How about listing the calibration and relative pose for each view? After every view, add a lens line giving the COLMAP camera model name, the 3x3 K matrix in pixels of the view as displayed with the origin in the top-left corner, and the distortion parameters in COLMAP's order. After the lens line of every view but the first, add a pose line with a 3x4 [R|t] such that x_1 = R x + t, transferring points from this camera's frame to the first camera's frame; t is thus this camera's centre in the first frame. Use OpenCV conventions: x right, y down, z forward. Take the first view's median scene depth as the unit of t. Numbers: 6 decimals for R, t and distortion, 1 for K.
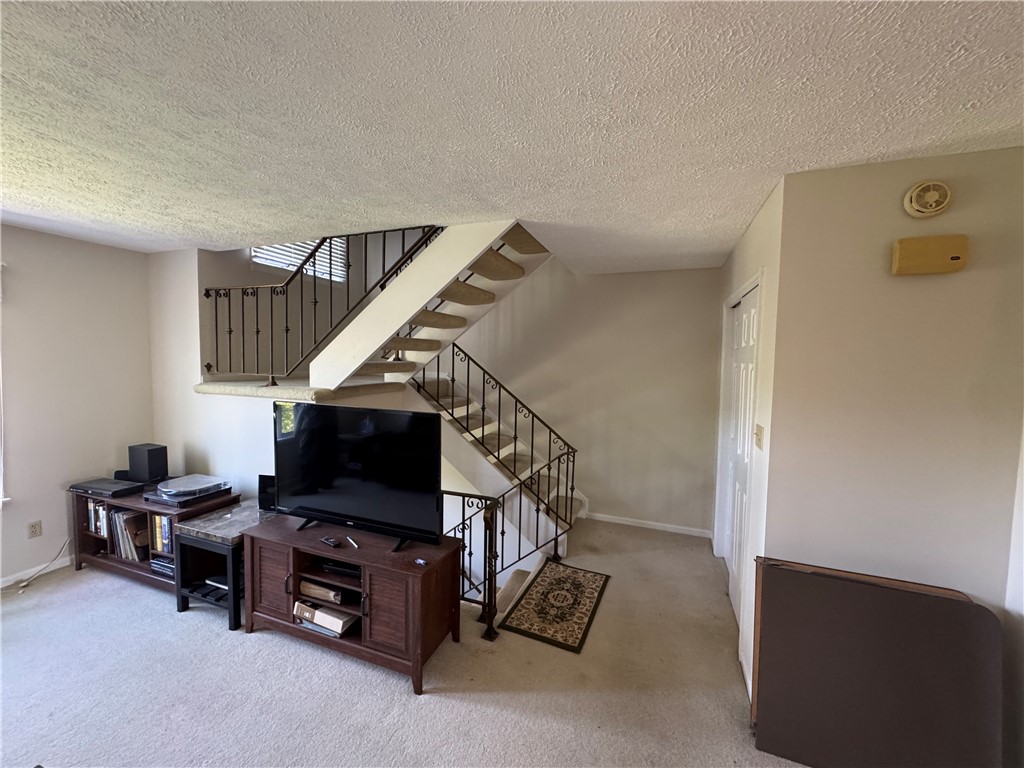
lens RADIAL K [[410.1, 0, 512.0], [0, 410.1, 384.0], [0, 0, 1]] dist [-0.001210, -0.000307]
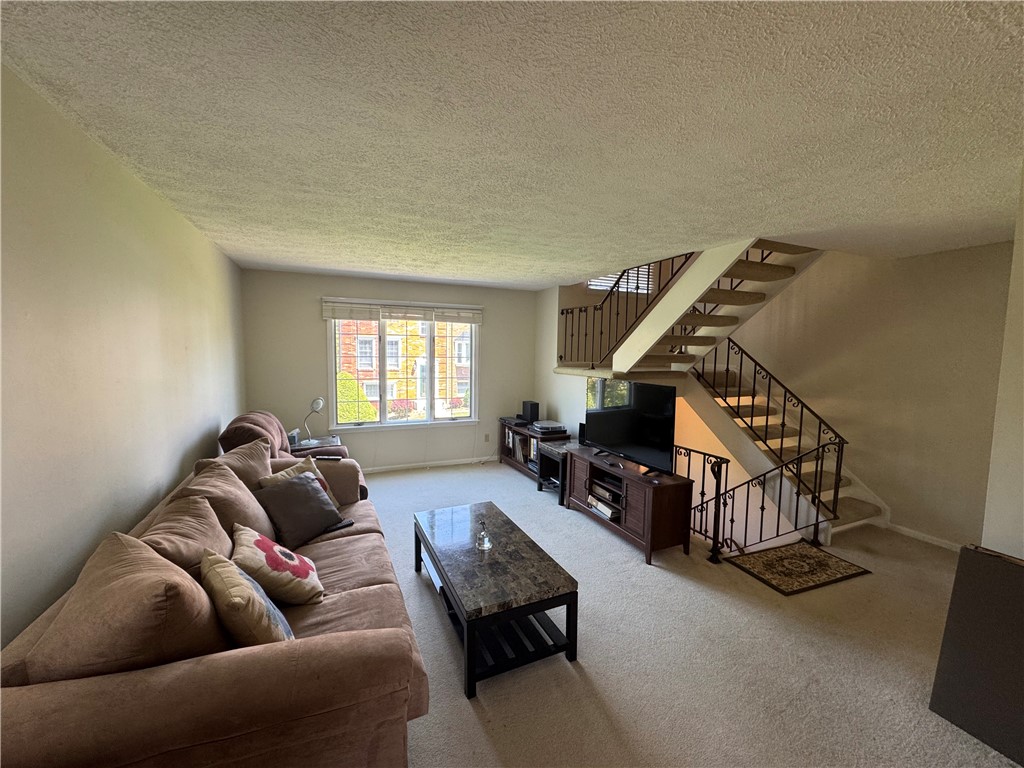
lens RADIAL K [[414.4, 0, 512.0], [0, 414.4, 384.0], [0, 0, 1]] dist [-0.000059, 0.000039]
pose [[0.703155, 0.050407, -0.709247, 0.335519], [-0.049055, 0.998546, 0.022334, 0.042091], [0.709342, 0.019088, 0.704606, -0.335864]]
